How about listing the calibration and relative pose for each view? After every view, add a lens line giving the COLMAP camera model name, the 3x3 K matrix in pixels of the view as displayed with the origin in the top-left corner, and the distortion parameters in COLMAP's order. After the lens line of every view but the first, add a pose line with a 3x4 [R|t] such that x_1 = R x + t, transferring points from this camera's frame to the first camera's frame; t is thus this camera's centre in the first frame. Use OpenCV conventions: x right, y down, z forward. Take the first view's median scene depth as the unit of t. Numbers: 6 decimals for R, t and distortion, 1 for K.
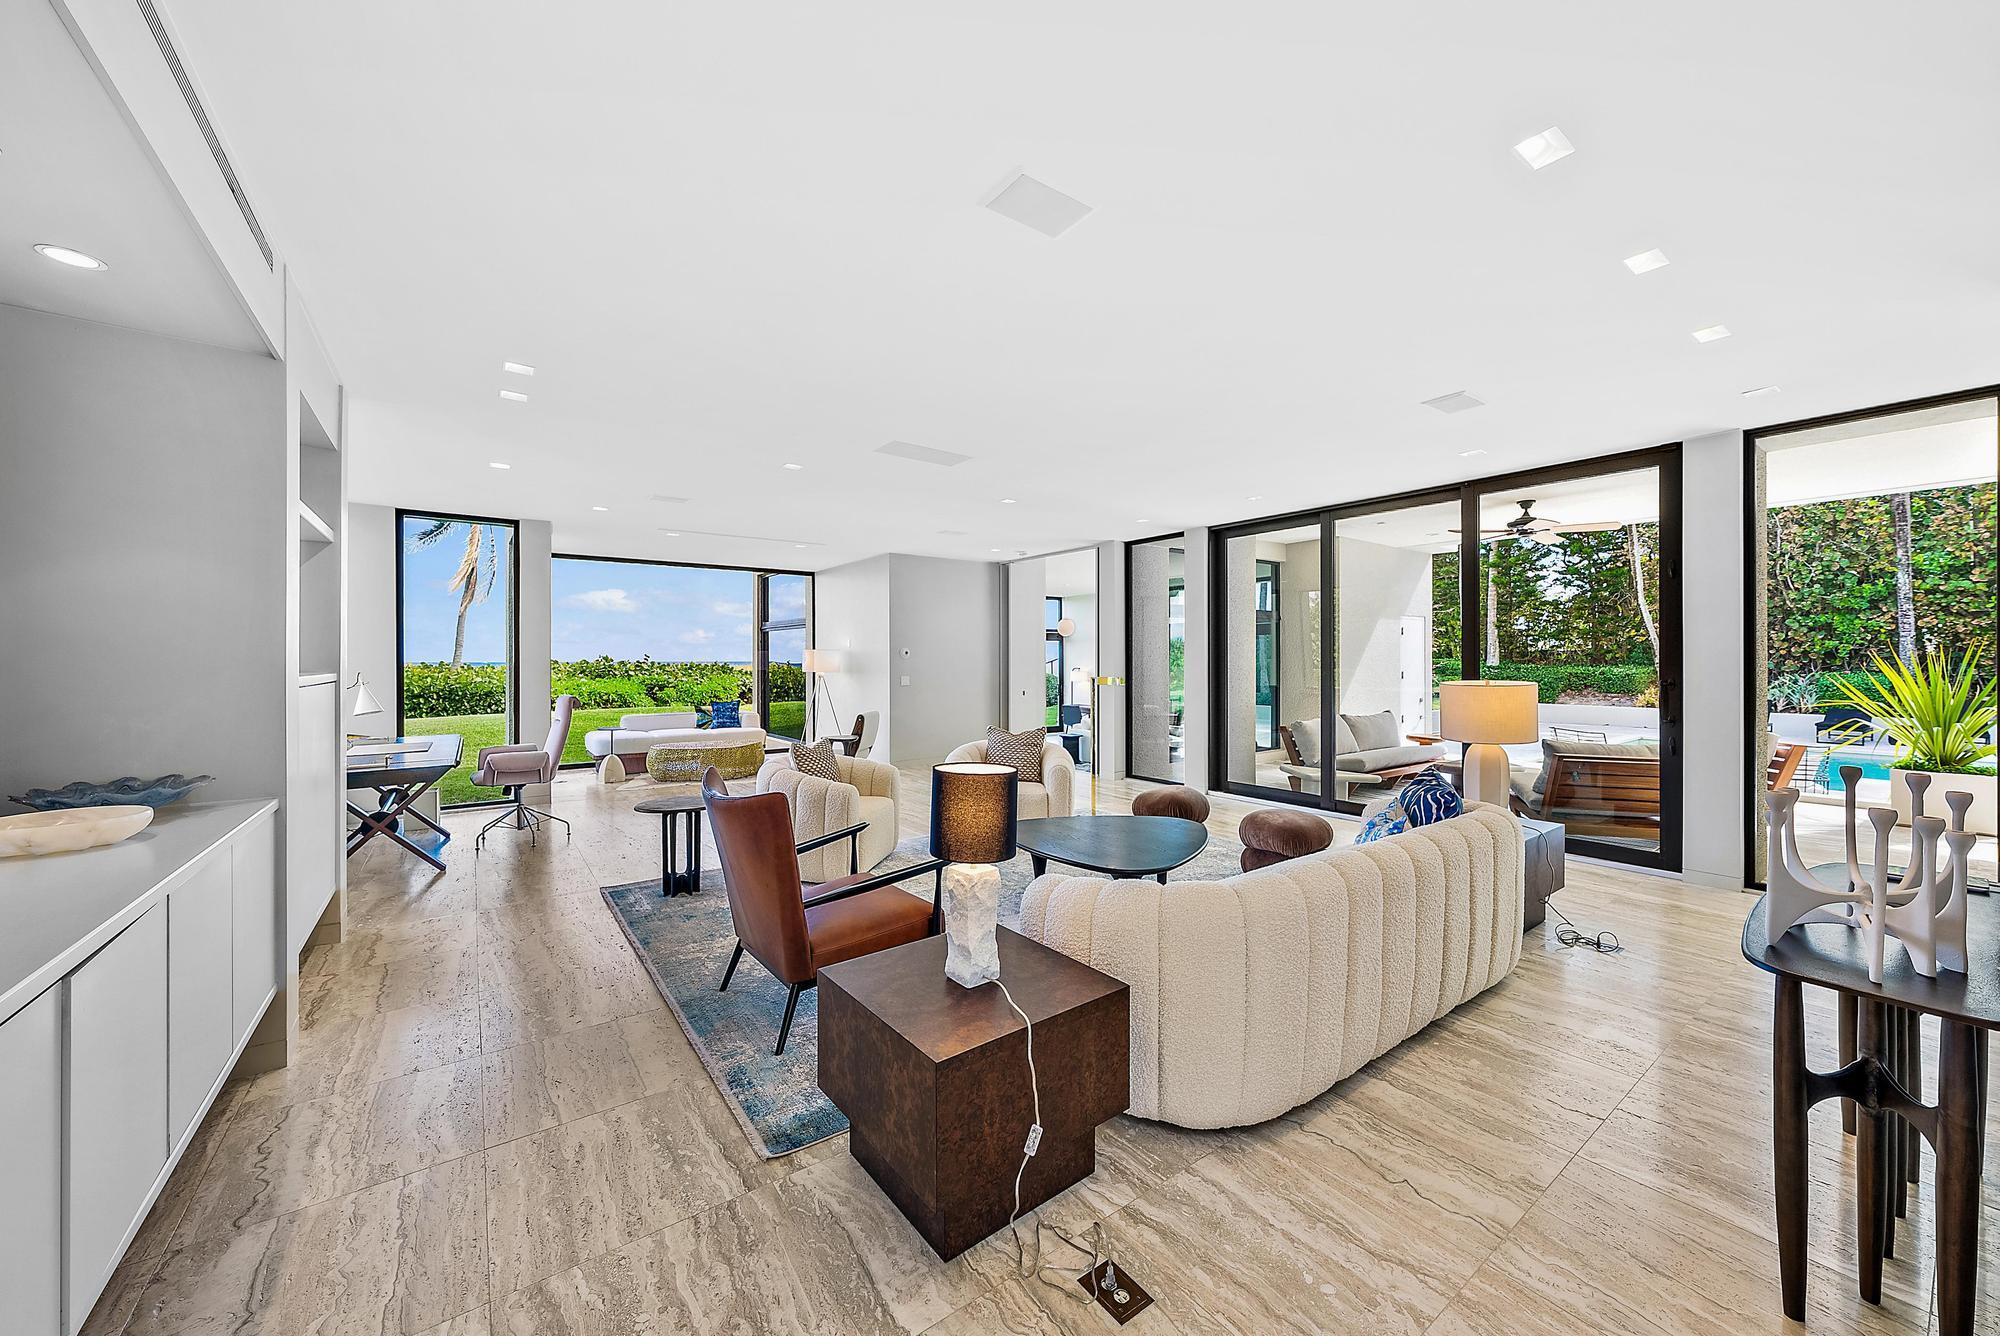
lens RADIAL K [[730.4, 0, 1001.6], [0, 730.4, 658.3], [0, 0, 1]] dist [0.000601, -0.000151]
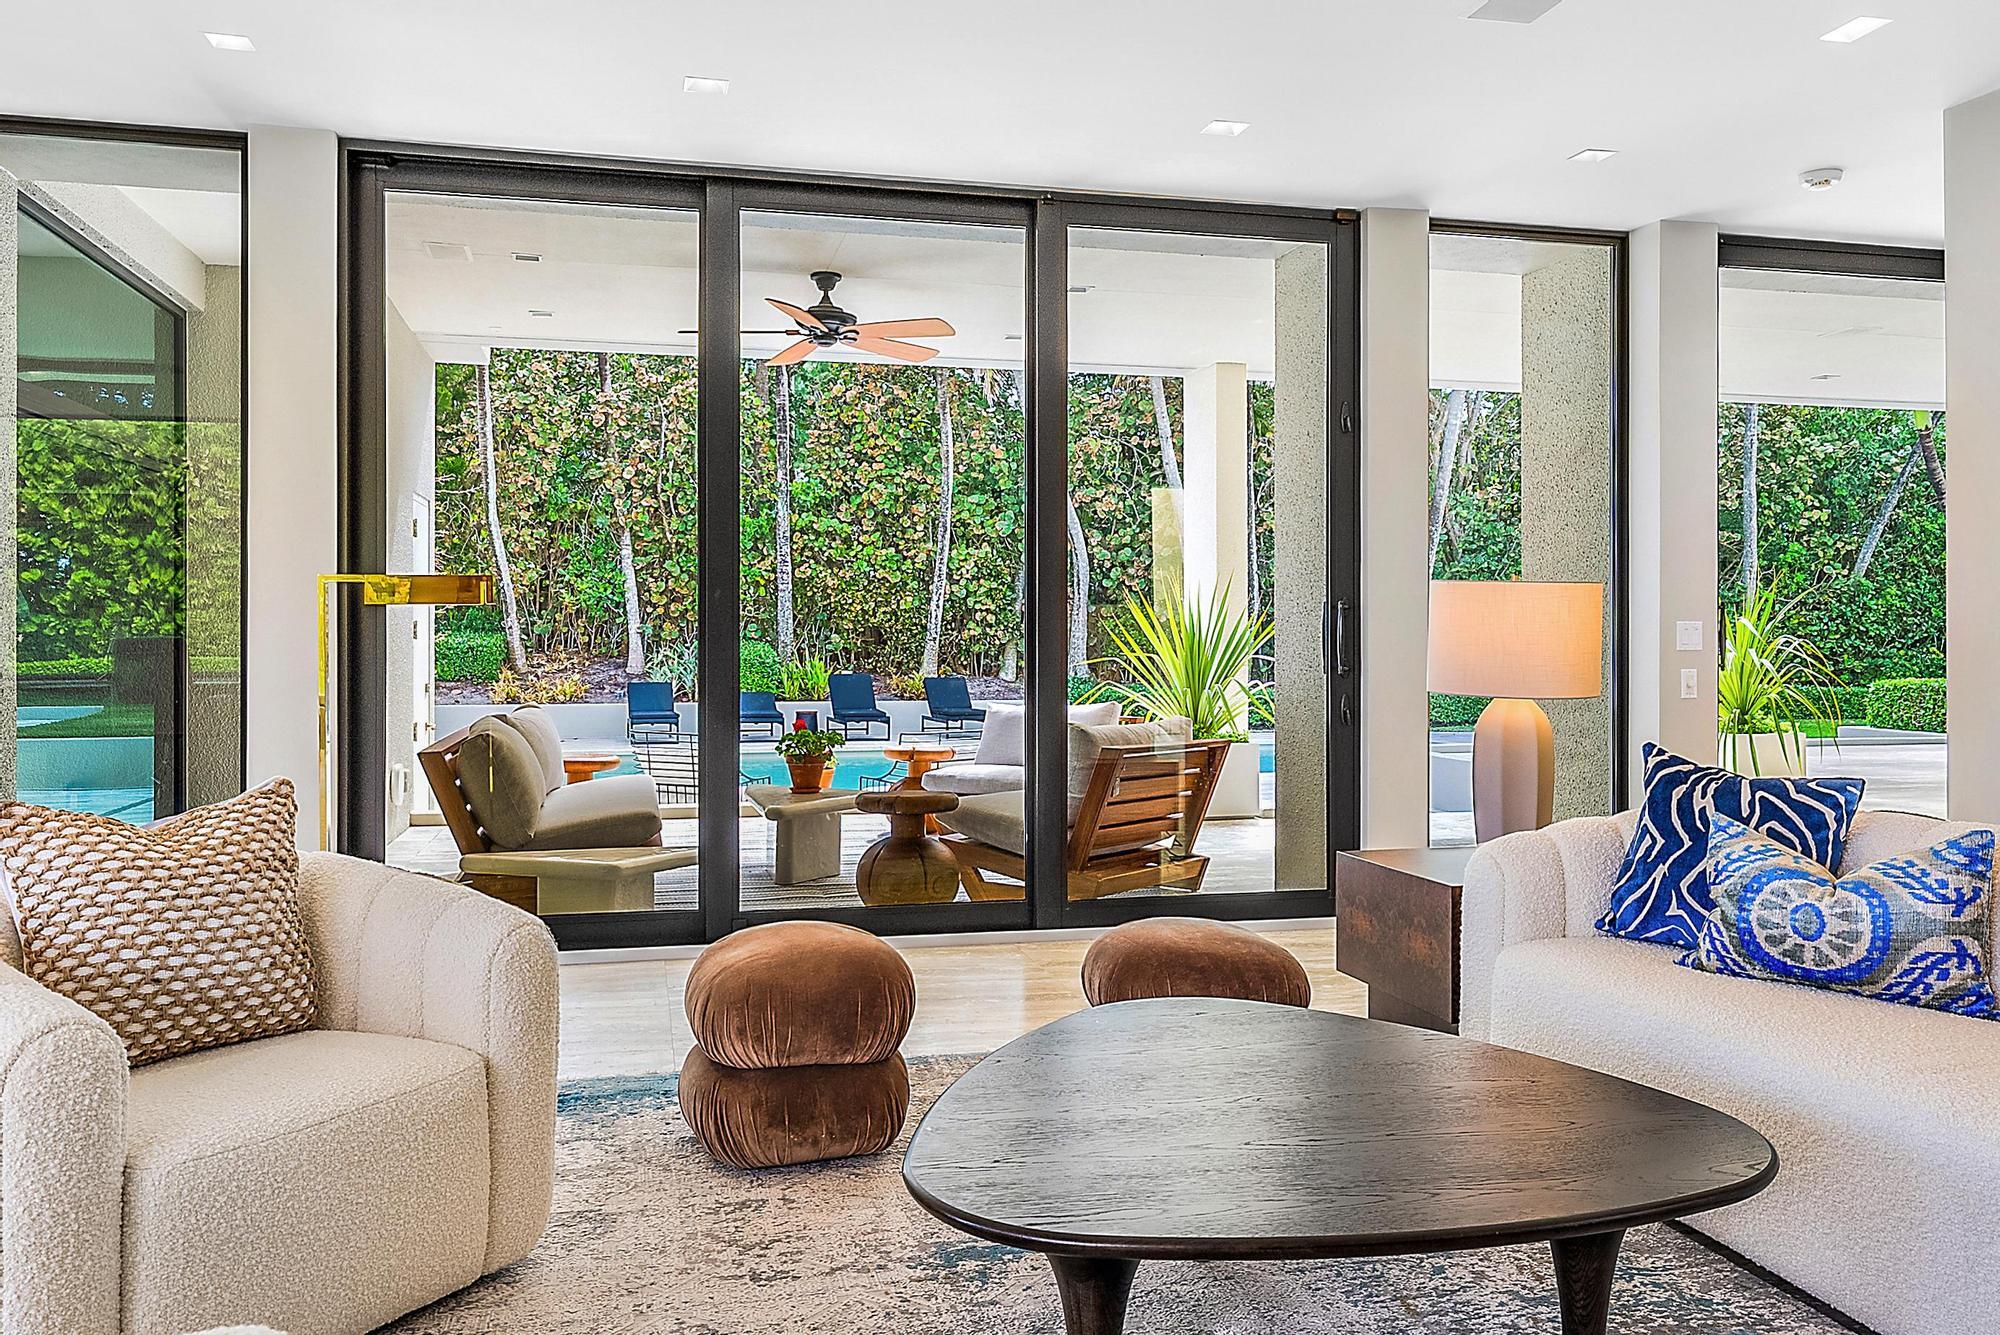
lens RADIAL K [[1541.8, 0, 1001.8], [0, 1541.8, 652.9], [0, 0, 1]] dist [-0.008173, 0.000921]
pose [[0.393822, -0.007843, 0.919153, -0.097298], [-0.004237, 0.999937, 0.010347, 0.016146], [-0.919177, -0.007970, 0.393765, 0.195649]]
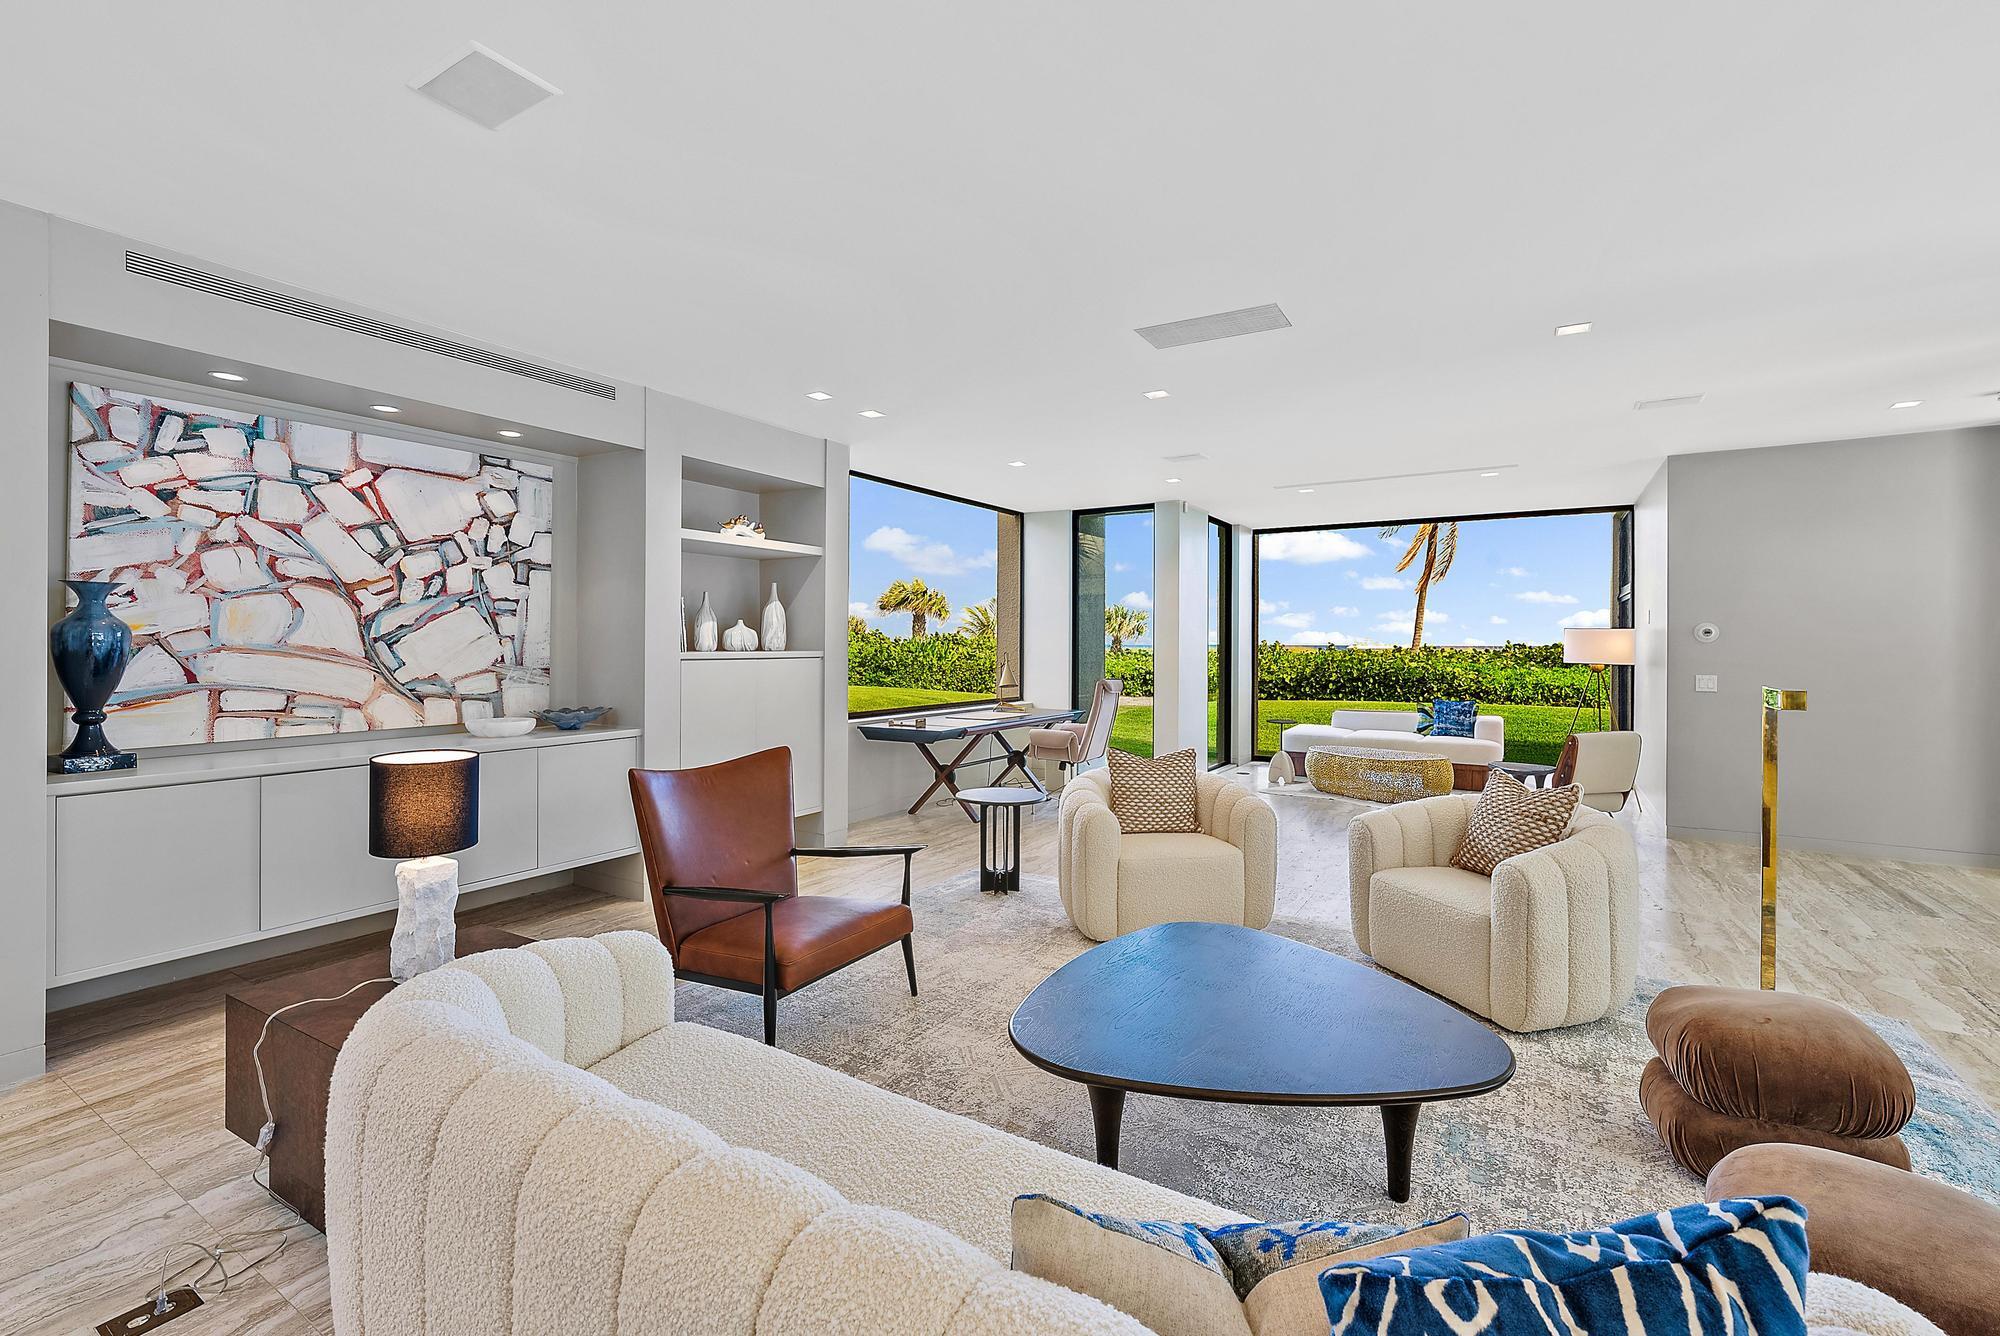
lens RADIAL K [[869.1, 0, 1008.9], [0, 869.1, 640.3], [0, 0, 1]] dist [0.003752, -0.000062]
pose [[0.380767, -0.000154, -0.924671, 0.143803], [-0.001782, 0.999998, -0.000901, 0.000281], [0.924669, 0.001991, 0.380766, 0.142089]]
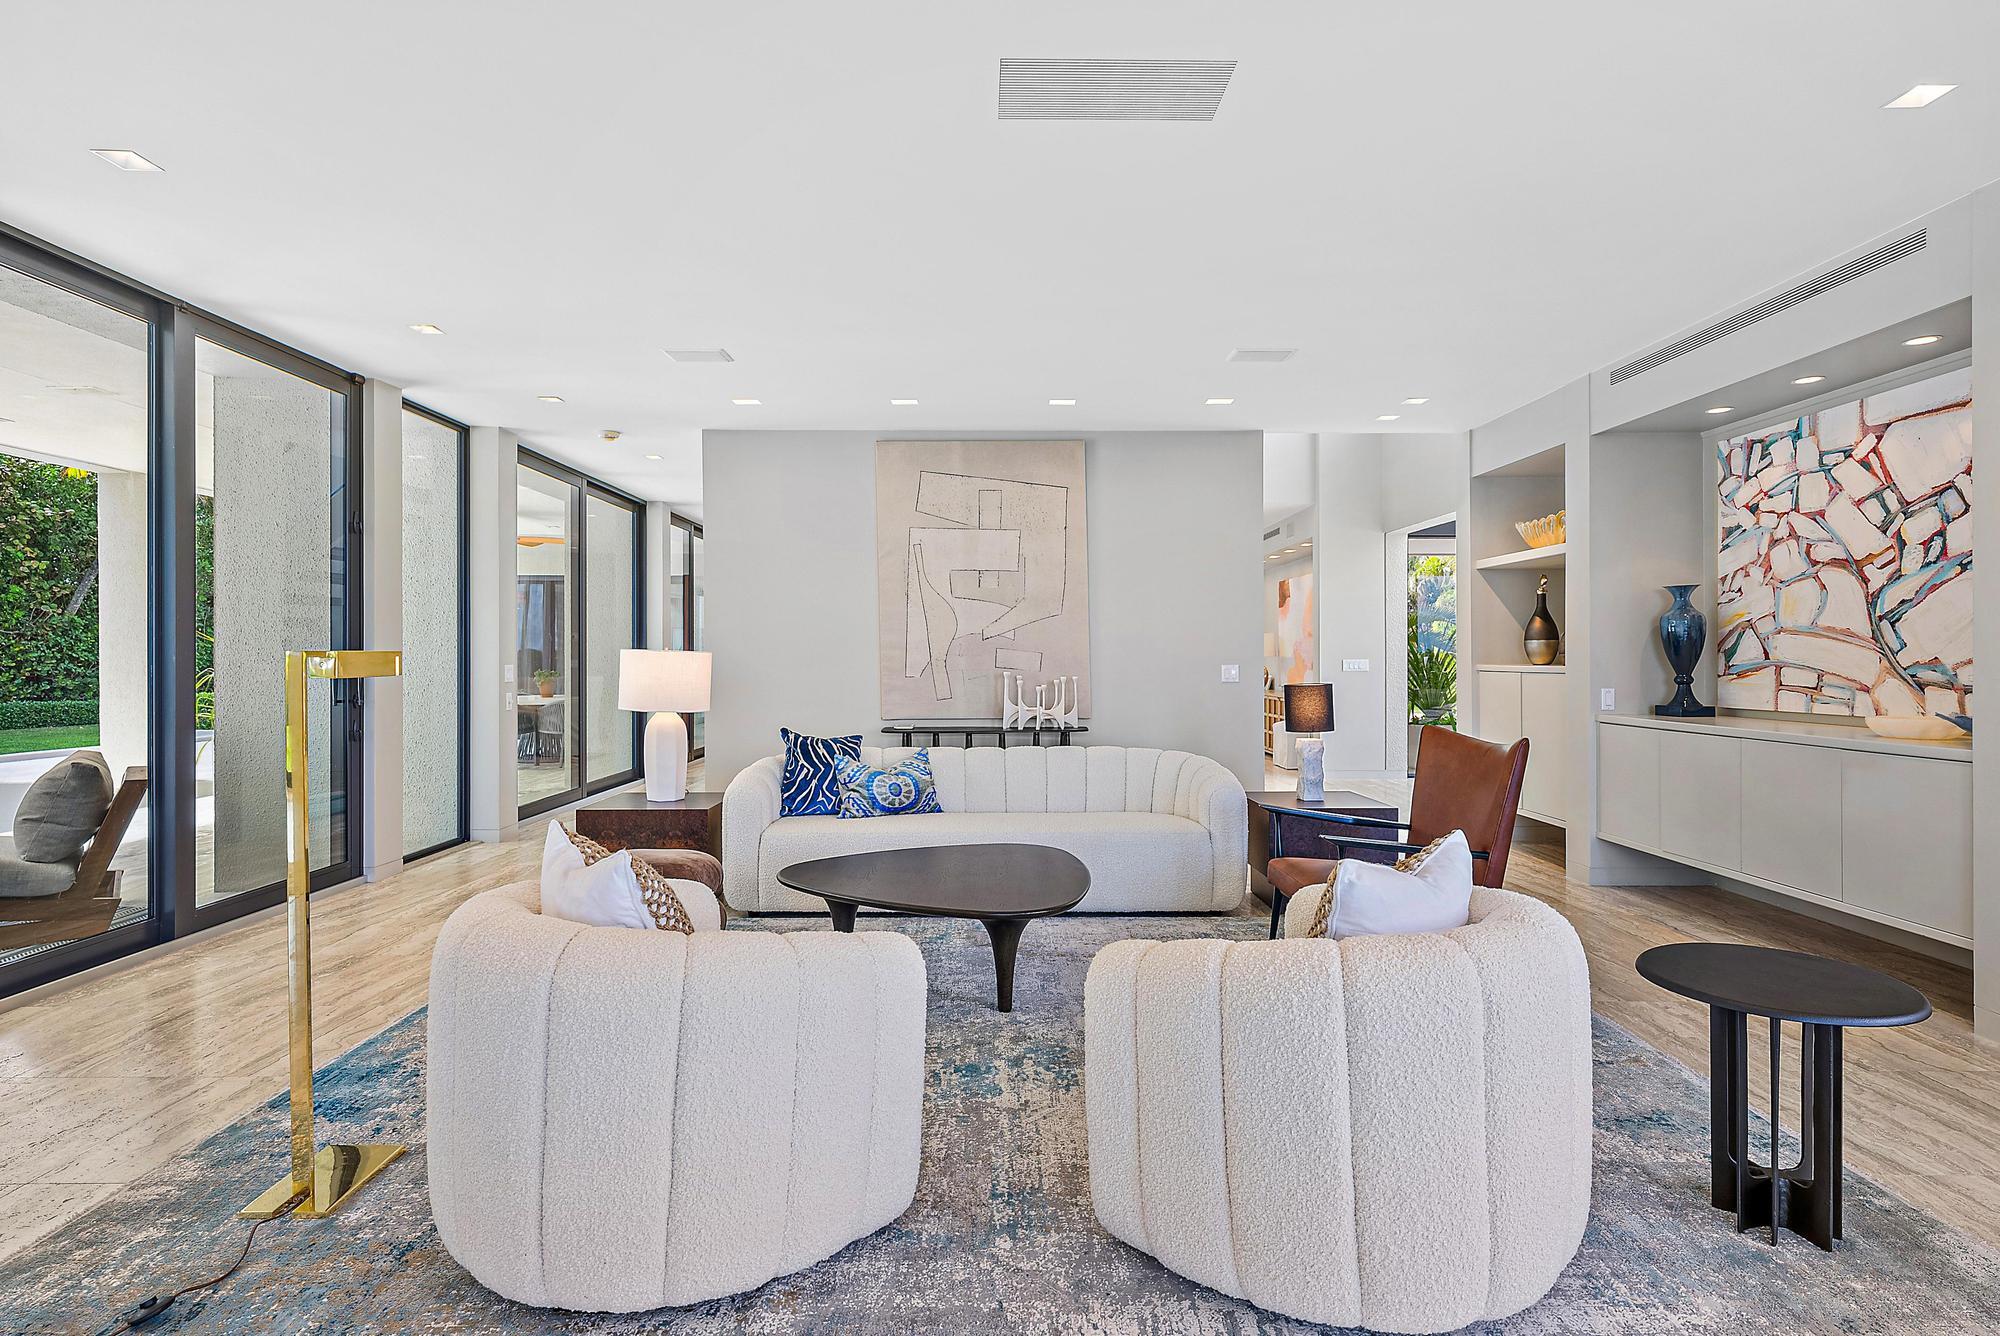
lens RADIAL K [[1032.0, 0, 1007.8], [0, 1032.0, 655.7], [0, 0, 1]] dist [0.011449, -0.000565]
pose [[-0.814764, 0.002220, 0.579788, -0.104985], [0.000604, 0.999995, -0.002981, 0.009800], [-0.579792, -0.002078, -0.814762, 0.398197]]
